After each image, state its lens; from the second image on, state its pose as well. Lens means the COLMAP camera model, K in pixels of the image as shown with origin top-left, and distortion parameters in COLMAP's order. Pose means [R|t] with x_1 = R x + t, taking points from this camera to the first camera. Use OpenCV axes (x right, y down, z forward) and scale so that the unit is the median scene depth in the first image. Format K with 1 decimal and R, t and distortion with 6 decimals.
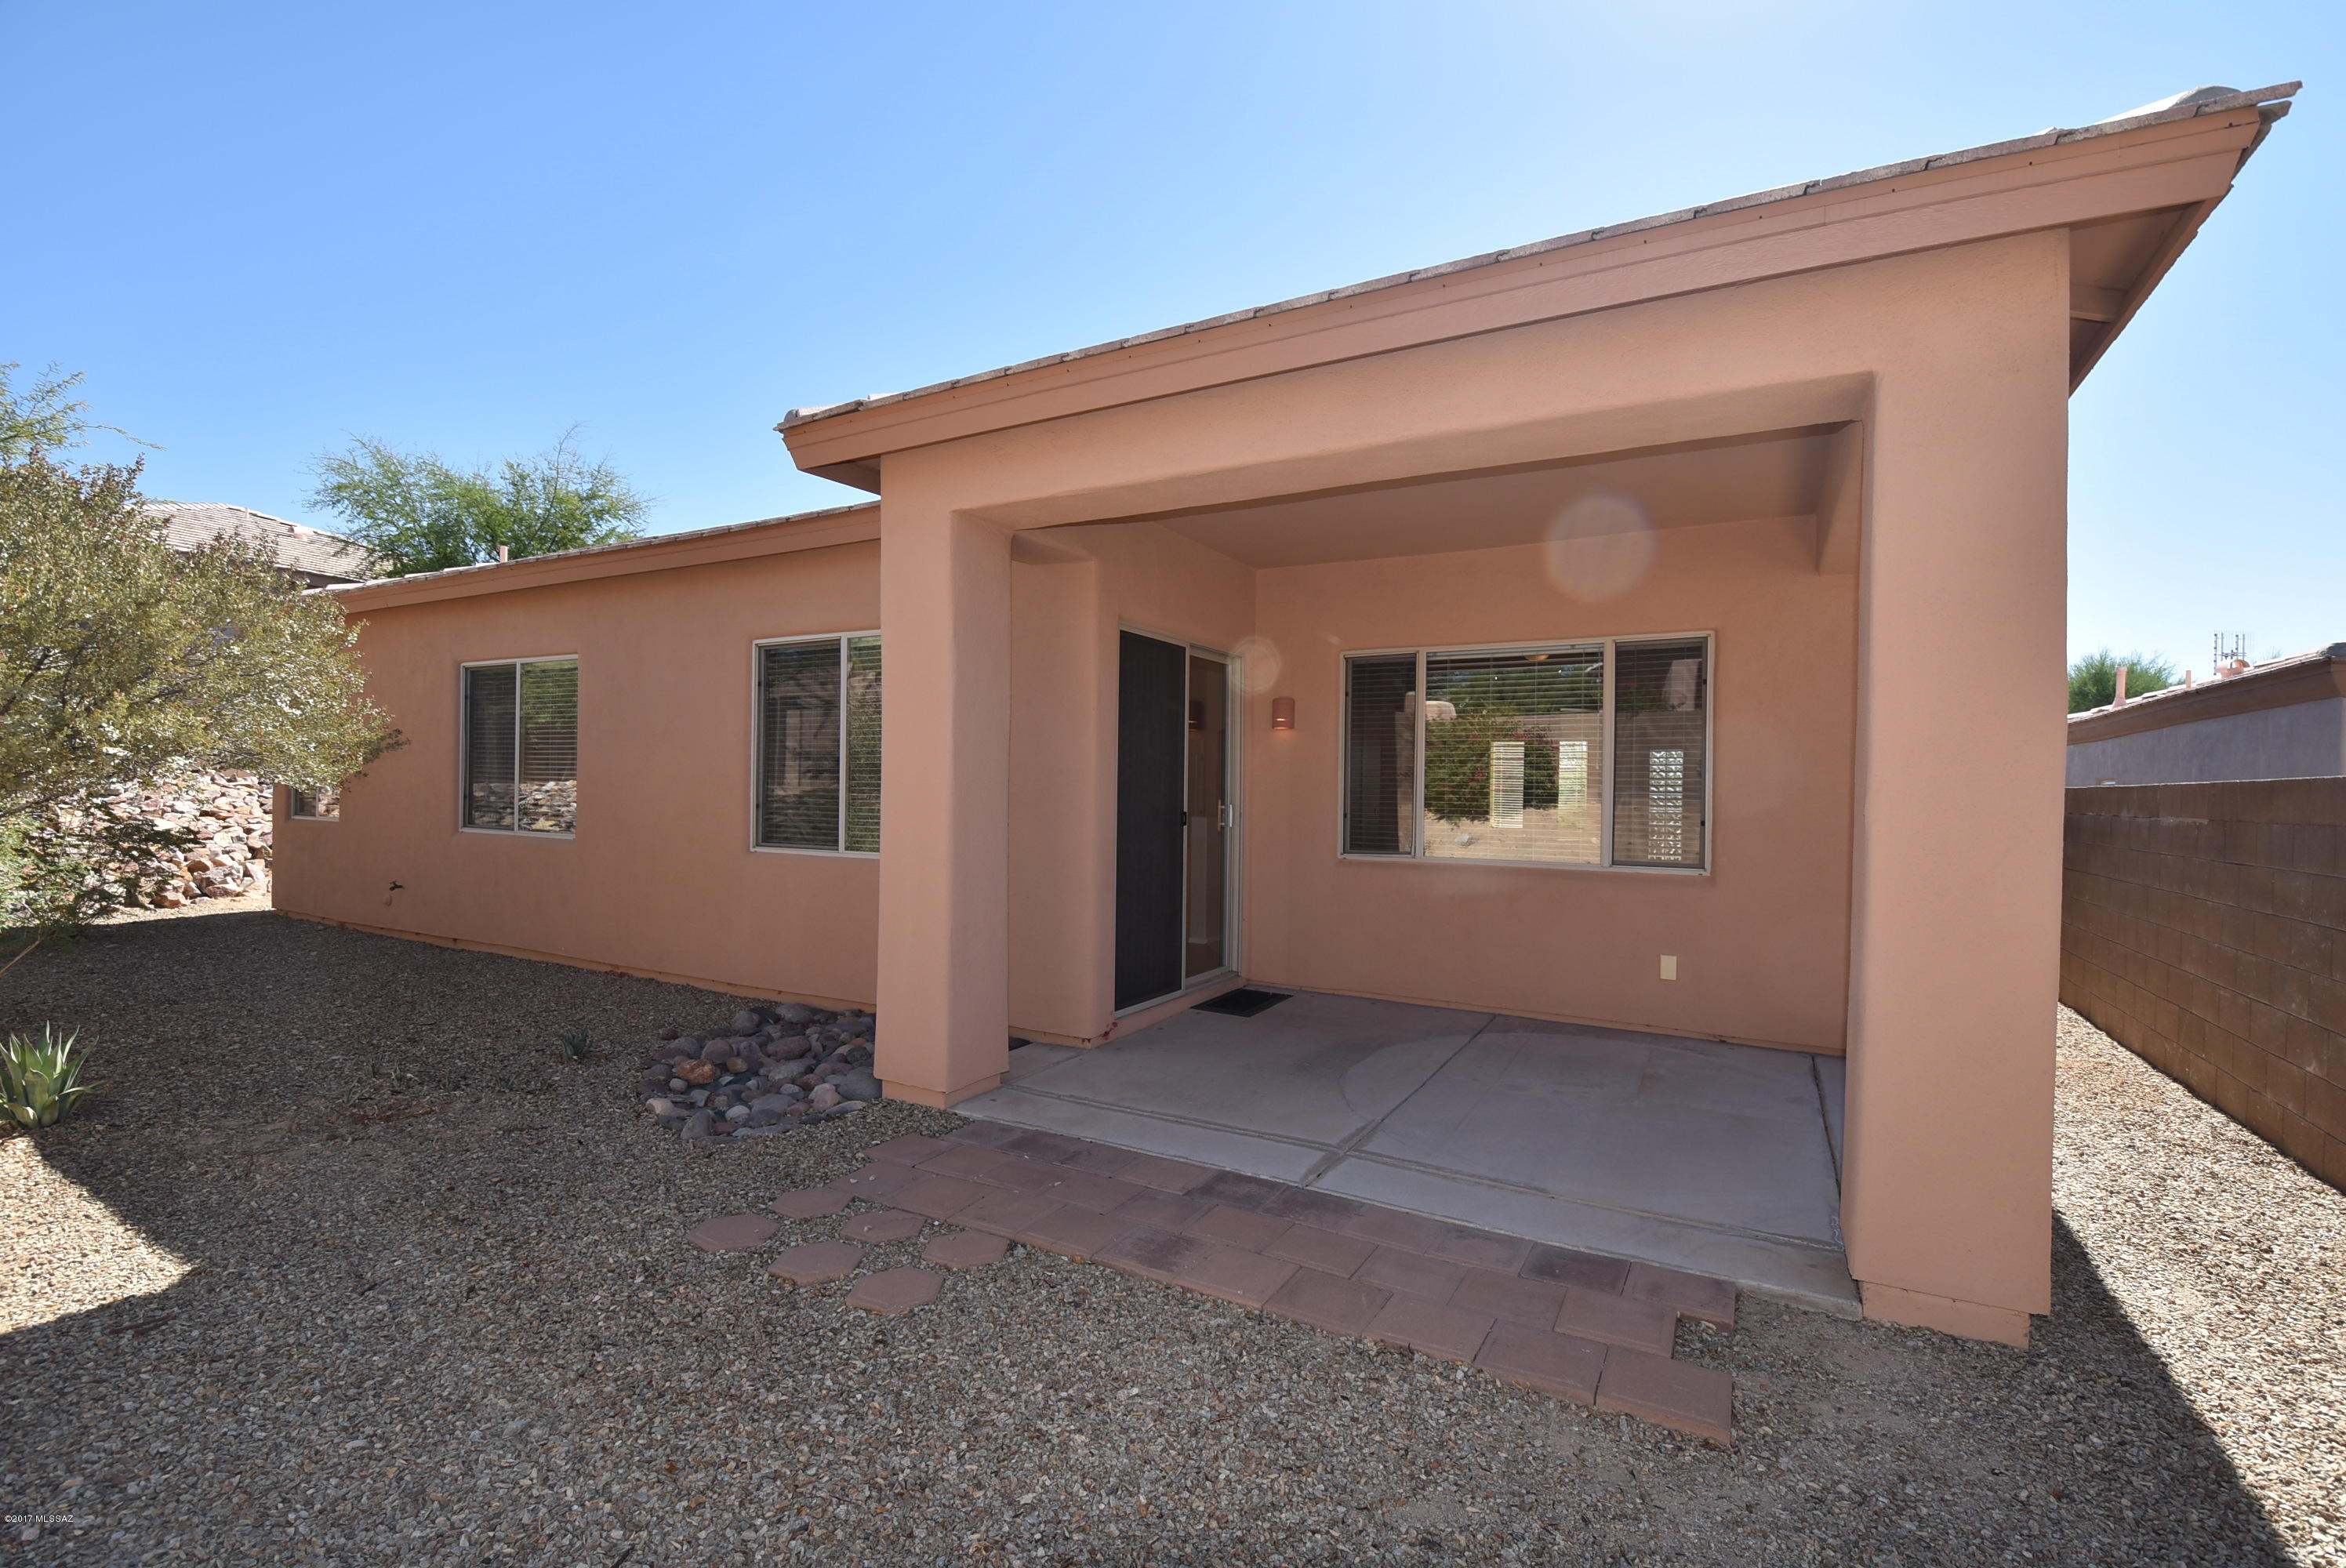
lens RADIAL K [[1033.4, 0, 1153.2], [0, 1033.4, 797.4], [0, 0, 1]] dist [0.000206, -0.012669]
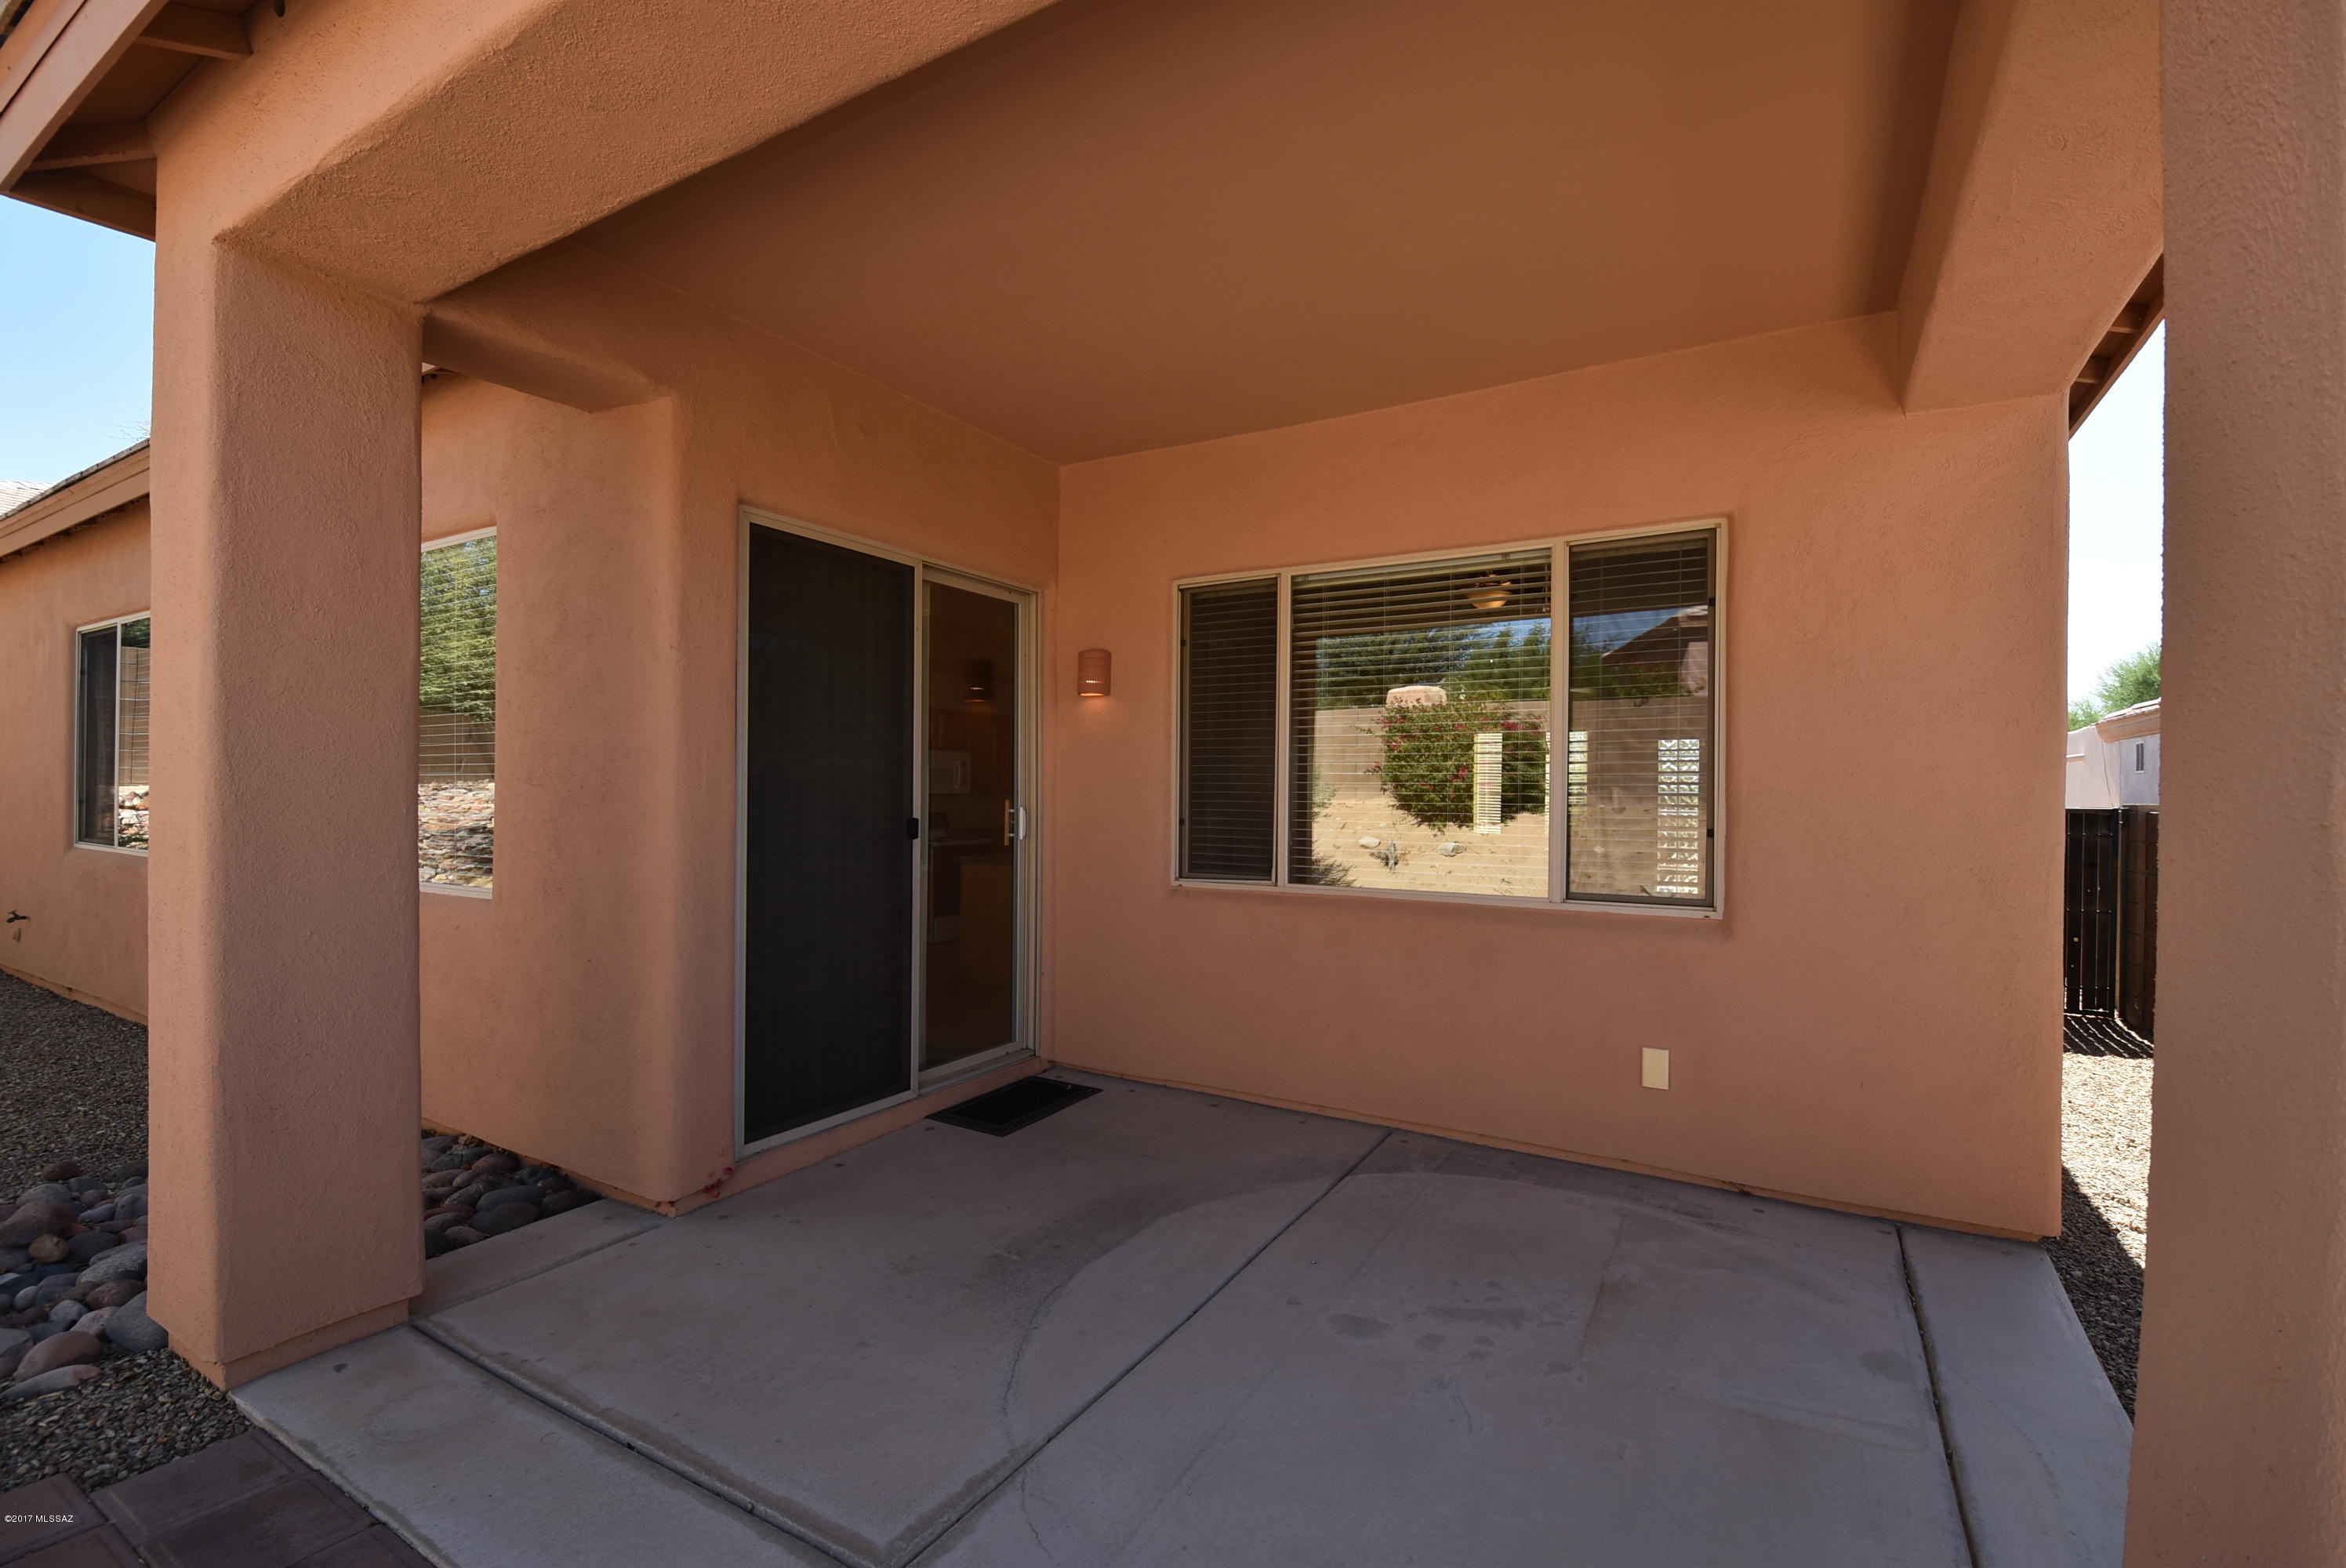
lens RADIAL K [[1033.4, 0, 1159.5], [0, 1033.4, 799.5], [0, 0, 1]] dist [0.000206, -0.012669]
pose [[0.999870, -0.004627, -0.015443, 0.226660], [0.004591, 0.999987, -0.002381, 0.005297], [0.015454, 0.002310, 0.999878, 0.402841]]
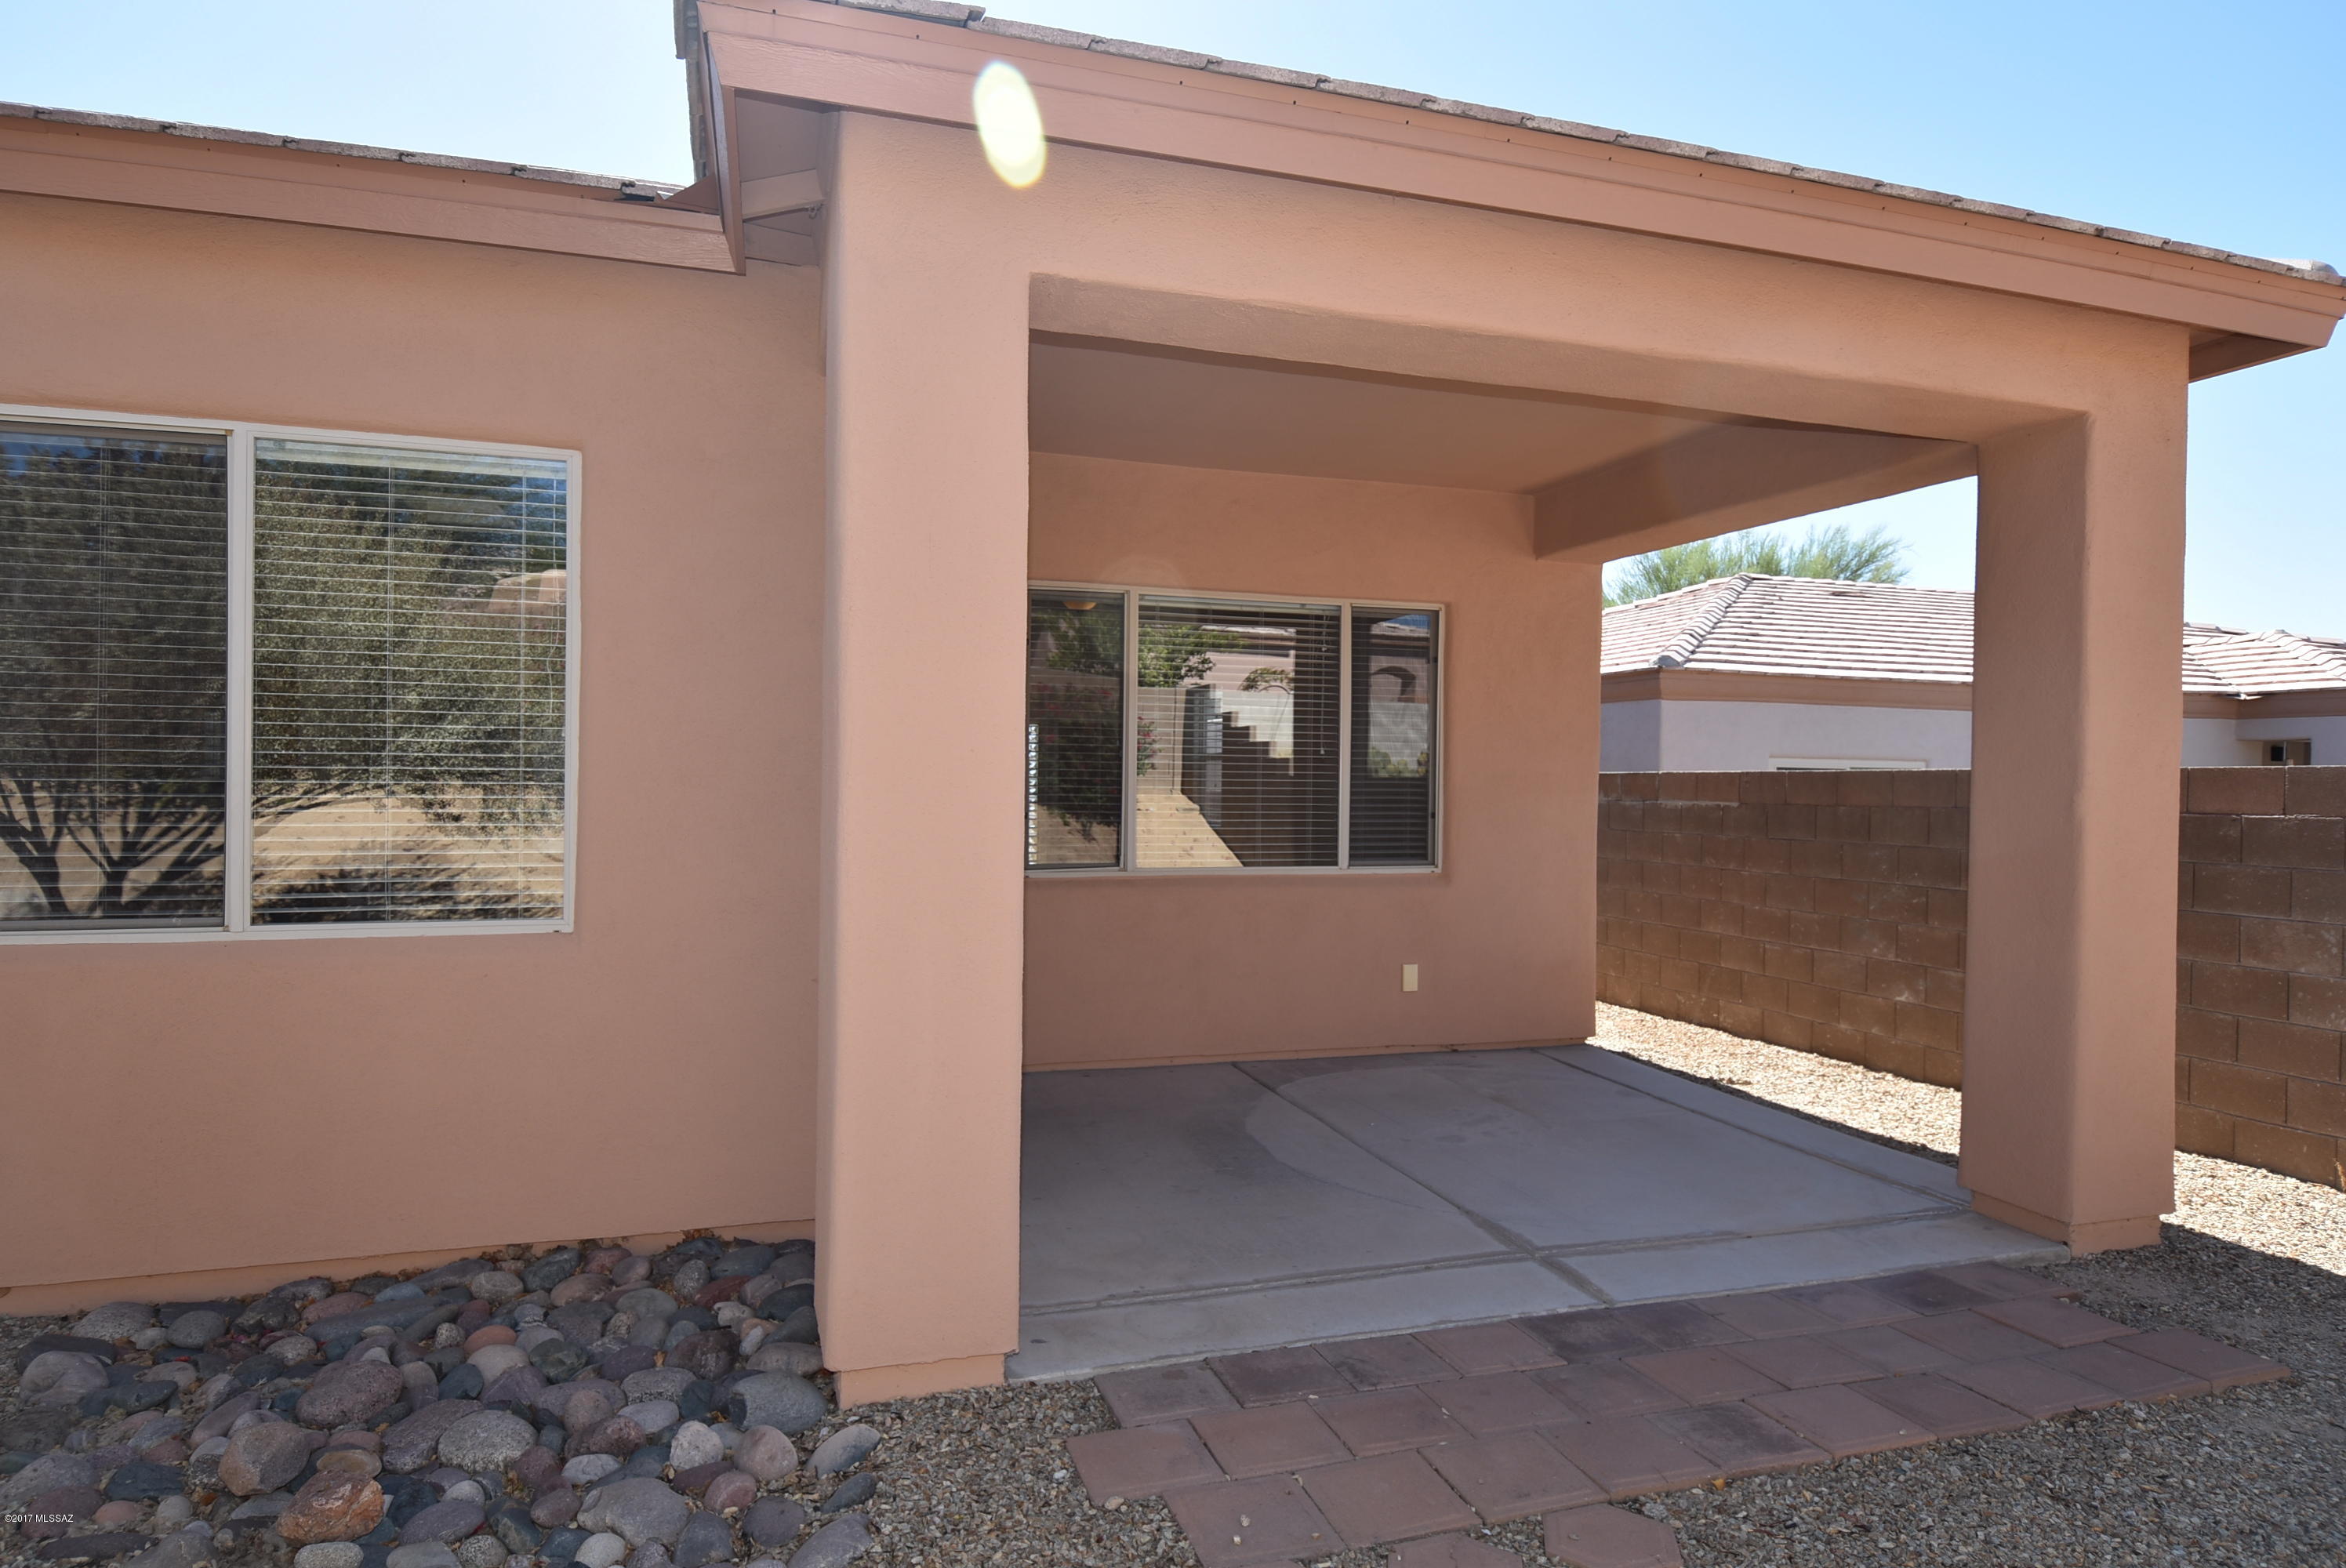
lens RADIAL K [[1395.4, 0, 1185.0], [0, 1395.4, 773.4], [0, 0, 1]] dist [0.014086, -0.015140]
pose [[0.662527, -0.000177, 0.749038, -0.555077], [0.004660, 0.999982, -0.003885, -0.008070], [-0.749024, 0.006065, 0.662515, 0.366589]]
